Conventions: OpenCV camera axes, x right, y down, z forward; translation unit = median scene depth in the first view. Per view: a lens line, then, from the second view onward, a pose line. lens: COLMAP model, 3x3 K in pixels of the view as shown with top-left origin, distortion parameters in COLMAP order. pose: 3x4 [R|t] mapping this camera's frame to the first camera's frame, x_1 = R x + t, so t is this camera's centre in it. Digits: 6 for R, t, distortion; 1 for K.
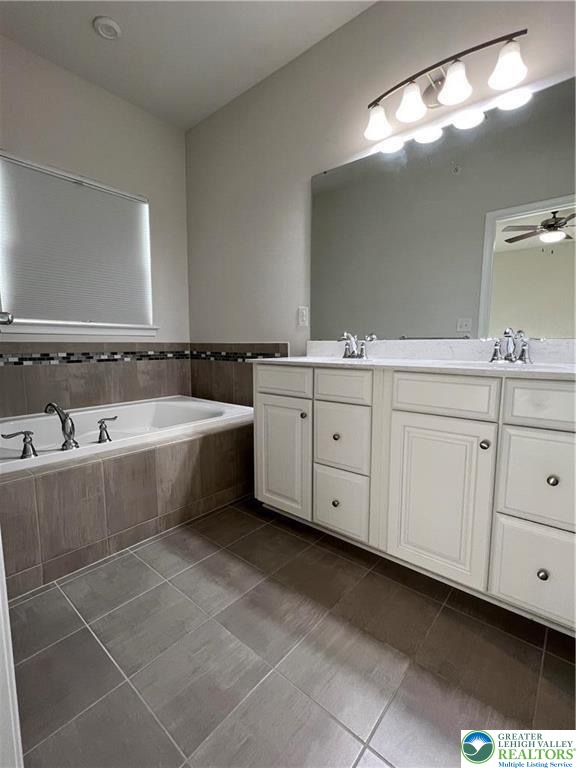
lens RADIAL K [[362.2, 0, 289.3], [0, 362.2, 378.6], [0, 0, 1]] dist [-0.003516, -0.000211]
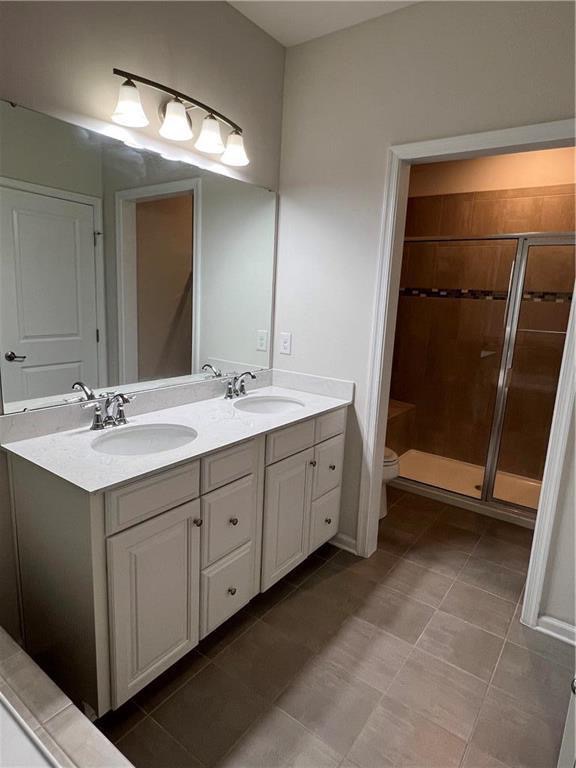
lens RADIAL K [[454.7, 0, 287.4], [0, 454.7, 386.1], [0, 0, 1]] dist [0.002721, 0.000015]
pose [[-0.063128, -0.207894, 0.976112, -1.070615], [0.075294, 0.974283, 0.212374, -0.461522], [-0.995161, 0.086902, -0.045851, 1.069764]]
